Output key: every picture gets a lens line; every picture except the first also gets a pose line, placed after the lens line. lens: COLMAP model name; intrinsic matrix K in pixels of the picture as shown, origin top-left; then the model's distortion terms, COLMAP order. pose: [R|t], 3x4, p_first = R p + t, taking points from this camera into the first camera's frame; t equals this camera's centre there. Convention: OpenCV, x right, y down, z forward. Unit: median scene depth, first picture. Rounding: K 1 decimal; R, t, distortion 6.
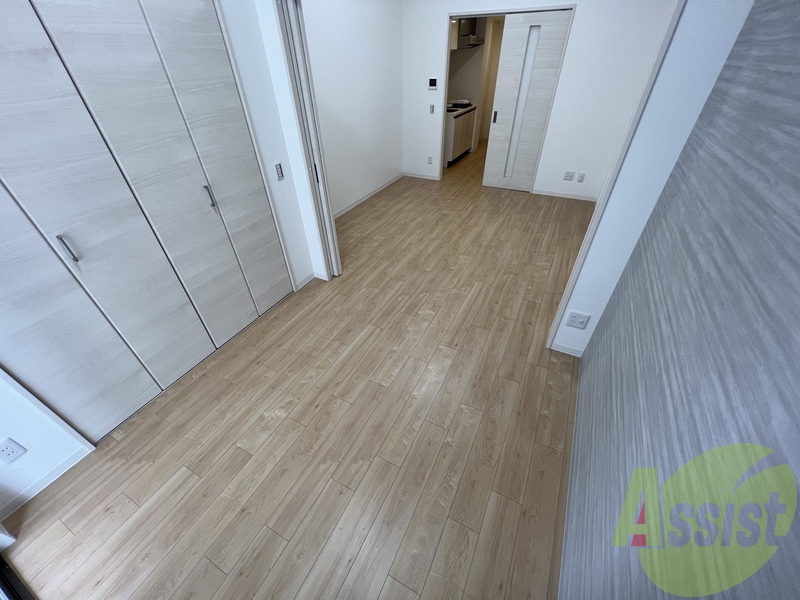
lens RADIAL K [[320.7, 0, 401.1], [0, 320.7, 302.2], [0, 0, 1]] dist [-0.002193, 0.002055]
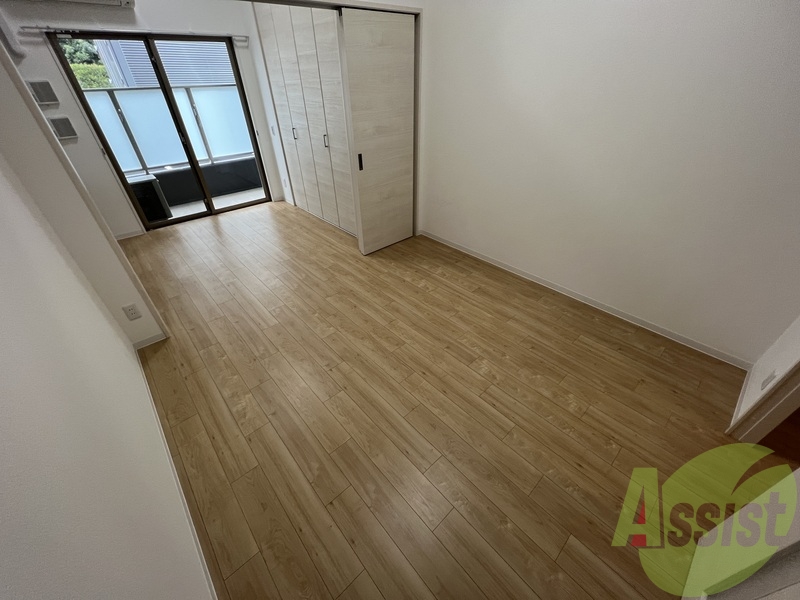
lens RADIAL K [[320.7, 0, 400.7], [0, 320.7, 303.0], [0, 0, 1]] dist [-0.002193, 0.002055]
pose [[-0.357315, 0.570813, -0.739255, 0.593492], [-0.556859, 0.505239, 0.659274, -0.694435], [0.749822, 0.647230, 0.137333, 0.886921]]
